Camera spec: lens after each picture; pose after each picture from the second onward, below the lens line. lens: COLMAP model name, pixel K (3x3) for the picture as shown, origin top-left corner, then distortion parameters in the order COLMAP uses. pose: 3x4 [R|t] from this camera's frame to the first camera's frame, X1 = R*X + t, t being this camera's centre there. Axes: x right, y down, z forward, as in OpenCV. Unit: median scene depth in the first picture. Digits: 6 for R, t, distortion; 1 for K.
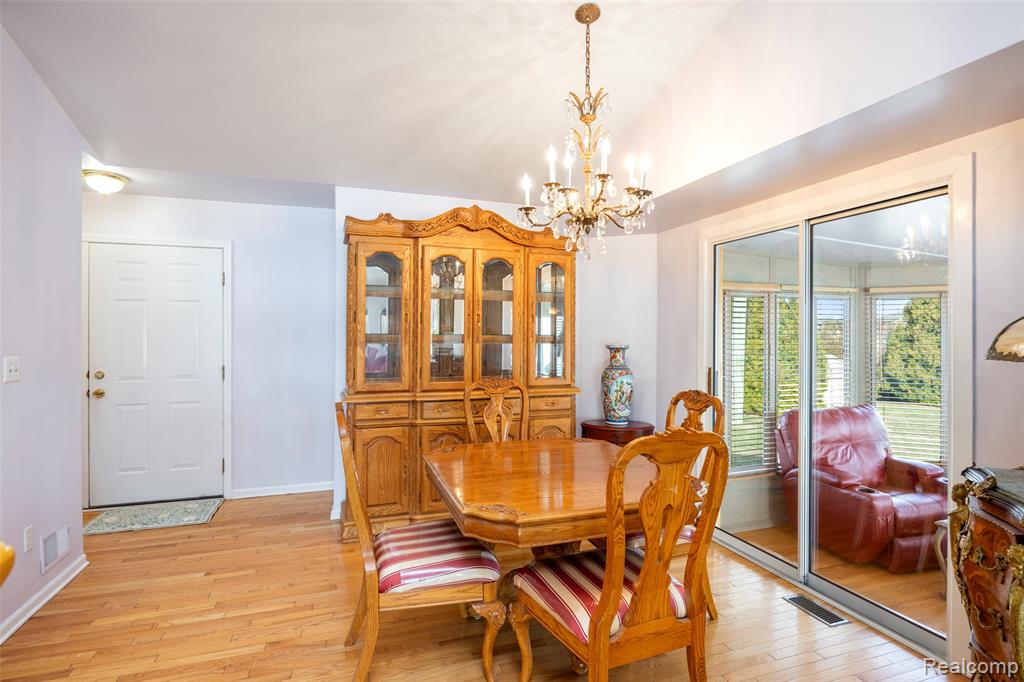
lens RADIAL K [[500.0, 0, 519.9], [0, 500.0, 335.7], [0, 0, 1]] dist [-0.004167, -0.000156]
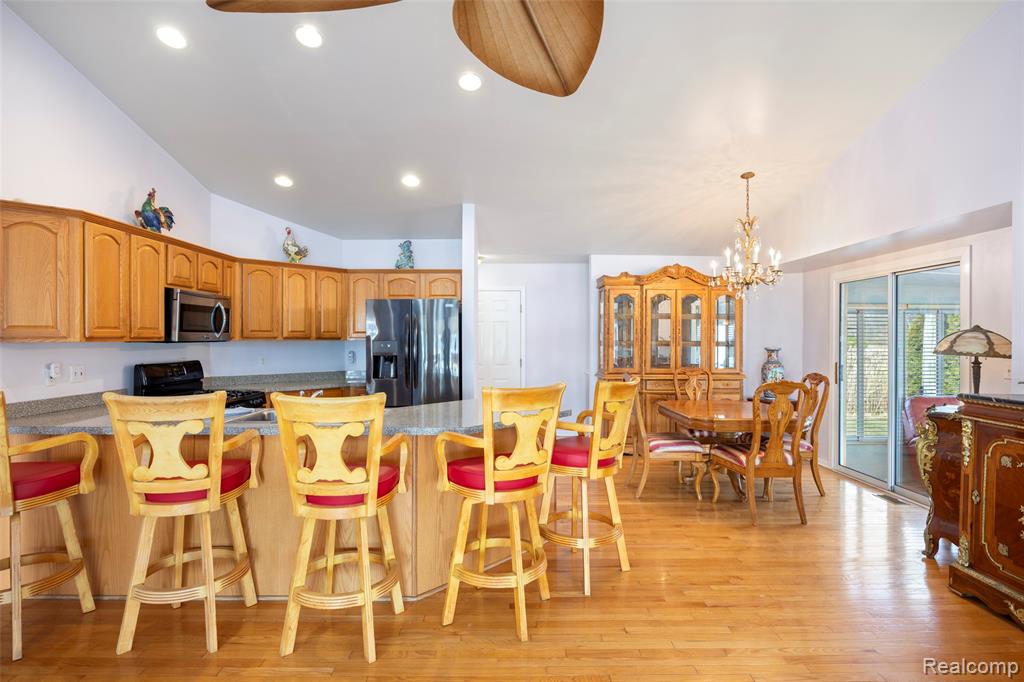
lens RADIAL K [[500.0, 0, 519.9], [0, 500.0, 335.7], [0, 0, 1]] dist [-0.004167, -0.000156]
pose [[0.949591, -0.002211, -0.313483, -0.066185], [0.000087, 0.999977, -0.006788, -0.008615], [0.313491, 0.006419, 0.949570, -0.759123]]
